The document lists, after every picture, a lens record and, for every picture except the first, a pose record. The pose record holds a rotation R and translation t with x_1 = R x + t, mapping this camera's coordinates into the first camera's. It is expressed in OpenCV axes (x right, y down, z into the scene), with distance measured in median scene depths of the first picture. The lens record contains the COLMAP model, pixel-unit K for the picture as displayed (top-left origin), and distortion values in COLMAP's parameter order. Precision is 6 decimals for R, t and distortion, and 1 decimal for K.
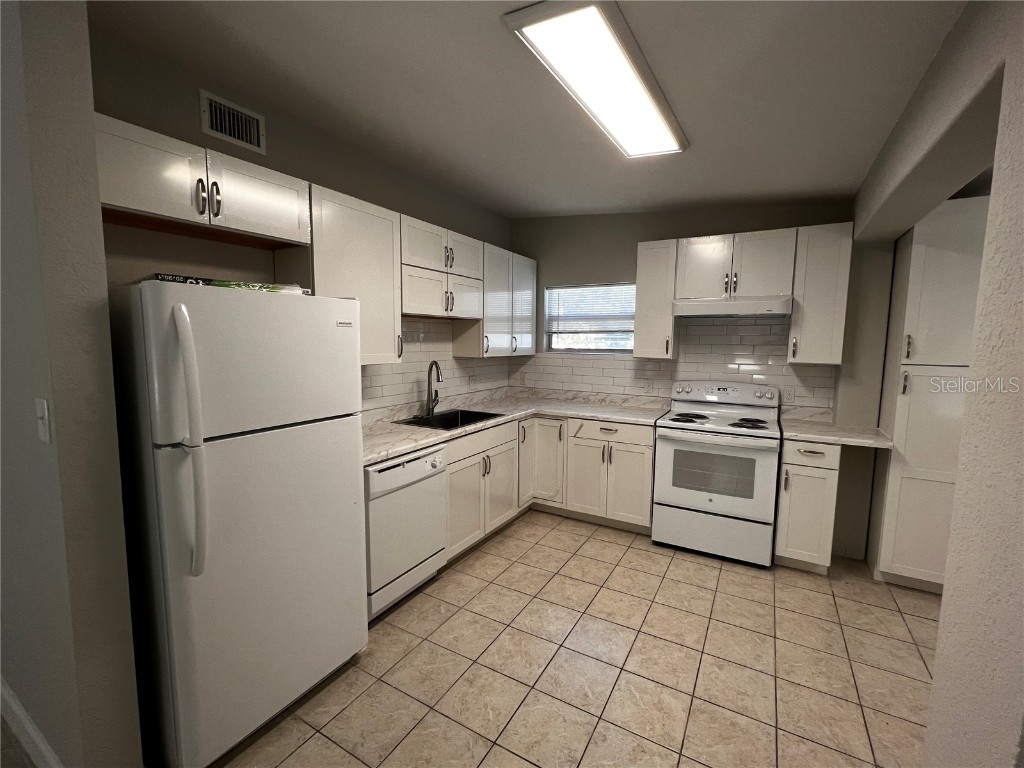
lens RADIAL K [[440.5, 0, 512.0], [0, 440.5, 384.0], [0, 0, 1]] dist [0.001782, 0.000207]
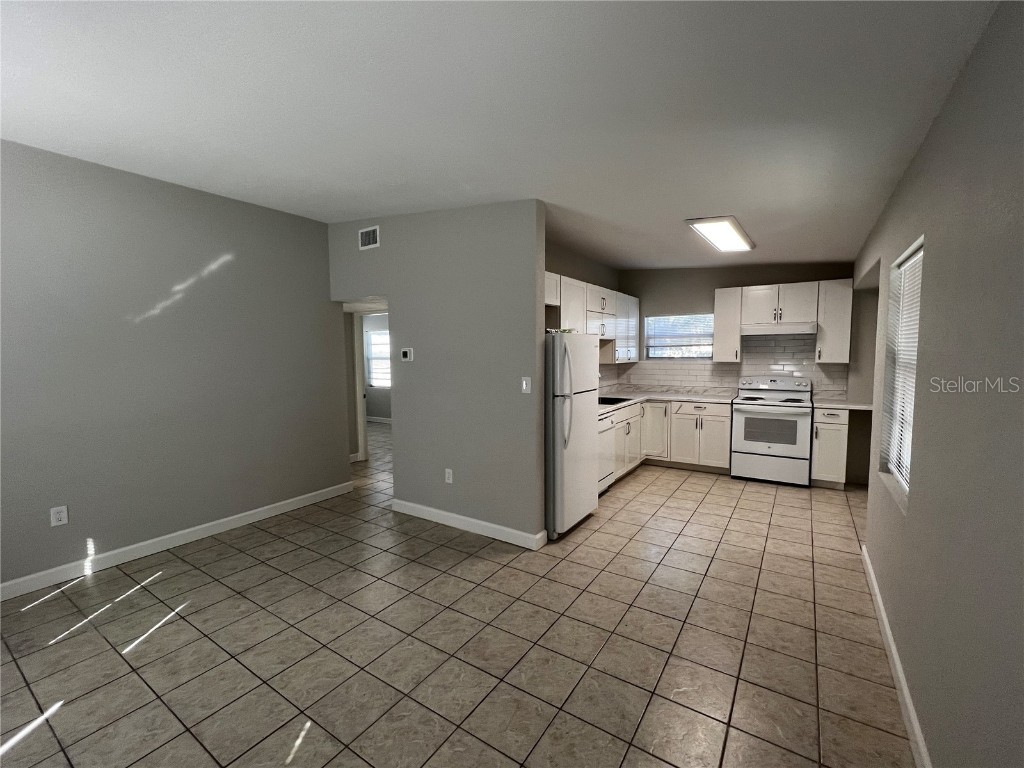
lens RADIAL K [[440.5, 0, 512.0], [0, 440.5, 384.0], [0, 0, 1]] dist [0.001782, 0.000207]
pose [[0.998334, -0.013555, -0.056089, -0.389553], [0.011945, 0.999510, -0.028940, 0.061172], [0.056454, 0.028222, 0.998006, -0.662296]]
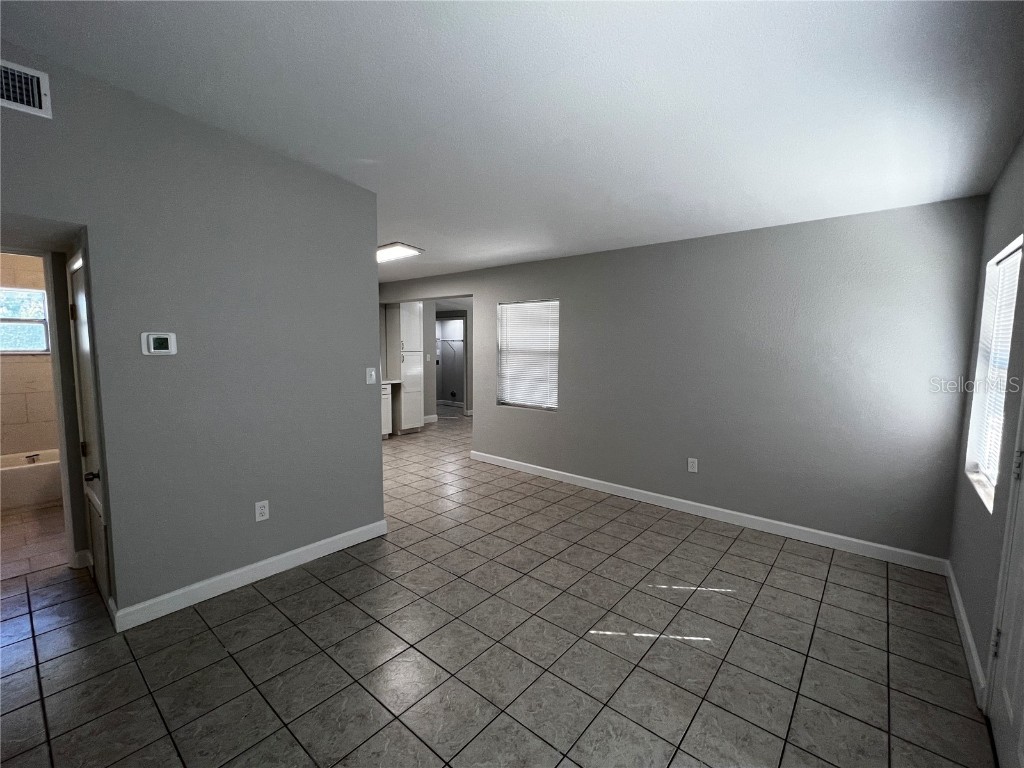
lens RADIAL K [[440.5, 0, 512.0], [0, 440.5, 384.0], [0, 0, 1]] dist [0.001782, 0.000207]
pose [[0.175491, -0.096659, 0.979724, -1.385400], [0.101152, 0.991672, 0.079719, 0.005146], [-0.979271, 0.085111, 0.183807, -0.132203]]
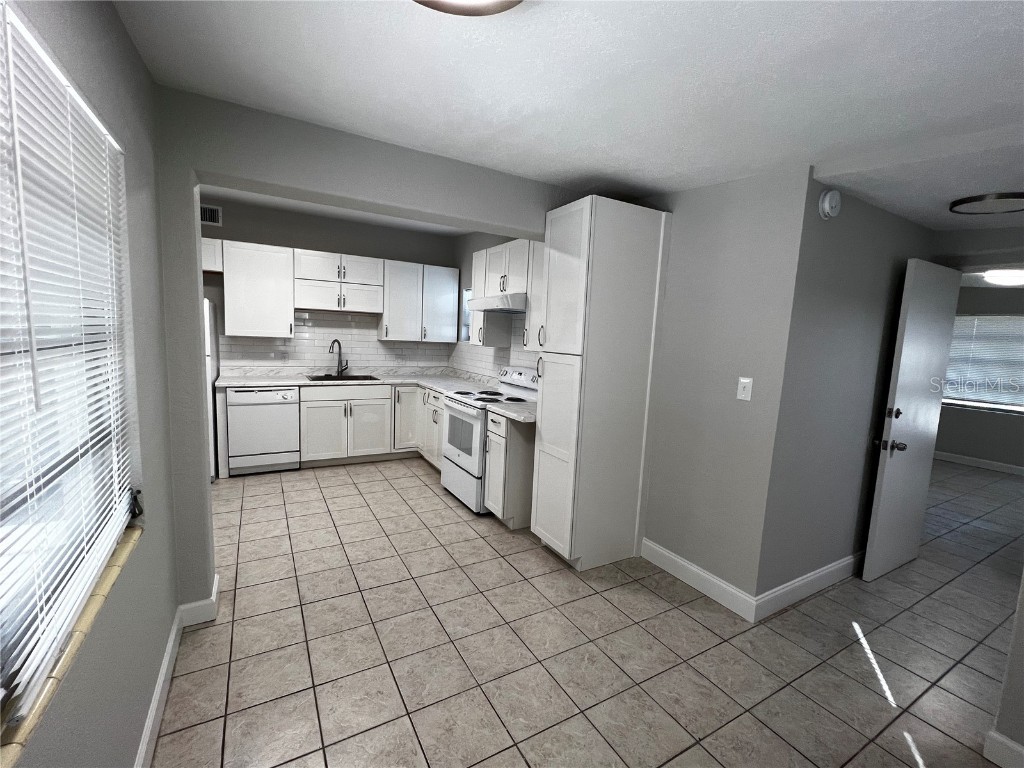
lens RADIAL K [[440.5, 0, 512.0], [0, 440.5, 384.0], [0, 0, 1]] dist [0.001782, 0.000207]
pose [[0.864415, 0.084831, -0.495570, 1.137961], [-0.087654, 0.995995, 0.017600, 0.021677], [0.495079, 0.028225, 0.868389, -0.029480]]
